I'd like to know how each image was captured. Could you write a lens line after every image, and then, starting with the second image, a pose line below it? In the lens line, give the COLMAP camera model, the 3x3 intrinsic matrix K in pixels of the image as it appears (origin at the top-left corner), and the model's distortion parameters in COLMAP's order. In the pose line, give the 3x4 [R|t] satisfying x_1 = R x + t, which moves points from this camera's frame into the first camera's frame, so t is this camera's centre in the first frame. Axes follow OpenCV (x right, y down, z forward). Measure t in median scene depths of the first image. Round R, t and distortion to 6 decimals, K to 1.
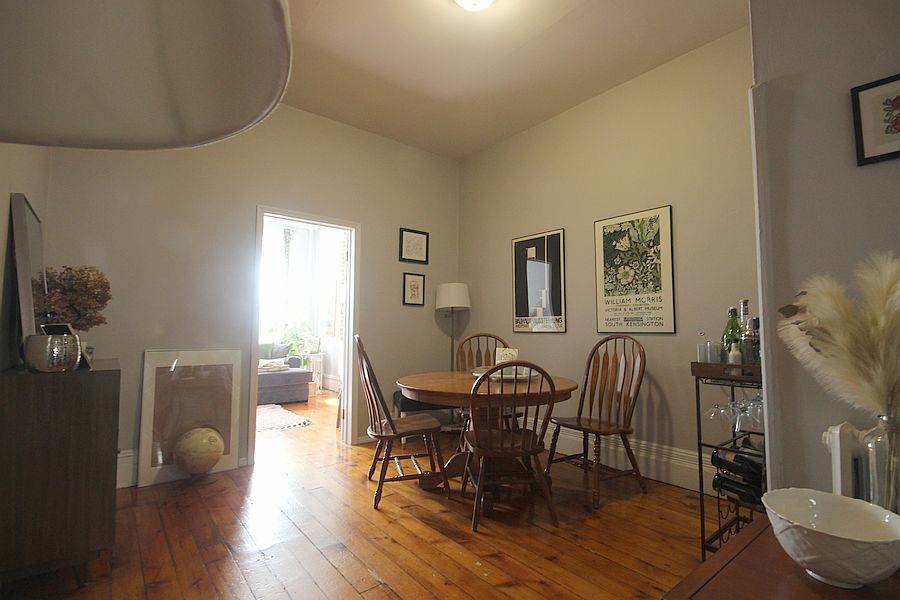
lens RADIAL K [[421.4, 0, 460.8], [0, 421.4, 301.2], [0, 0, 1]] dist [0.001435, 0.000673]
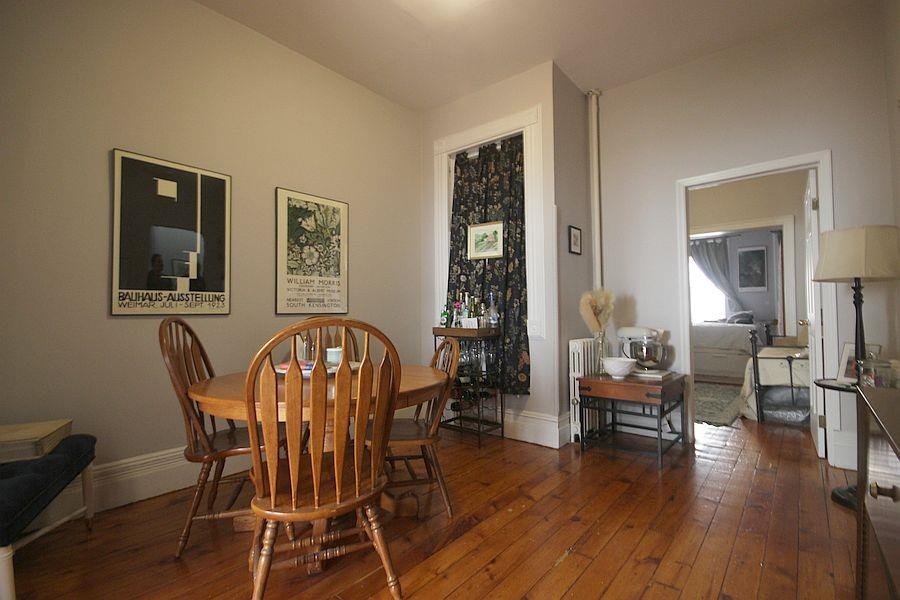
lens RADIAL K [[421.4, 0, 460.8], [0, 421.4, 301.2], [0, 0, 1]] dist [0.001435, 0.000673]
pose [[-0.193023, 0.029567, 0.980749, -0.644355], [-0.052860, 0.997781, -0.040484, 0.066035], [-0.979769, -0.059656, -0.191032, 0.831033]]
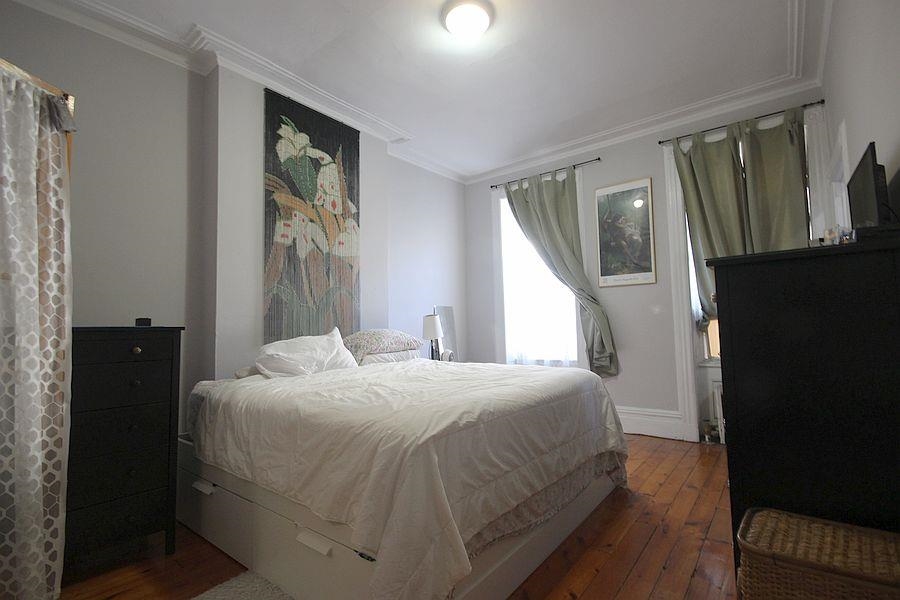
lens RADIAL K [[421.4, 0, 460.8], [0, 421.4, 301.2], [0, 0, 1]] dist [0.001435, 0.000673]
pose [[-0.214846, 0.065488, 0.974450, 0.874478], [-0.042917, 0.996153, -0.076409, -0.075465], [-0.975704, -0.058237, -0.211209, -1.165713]]
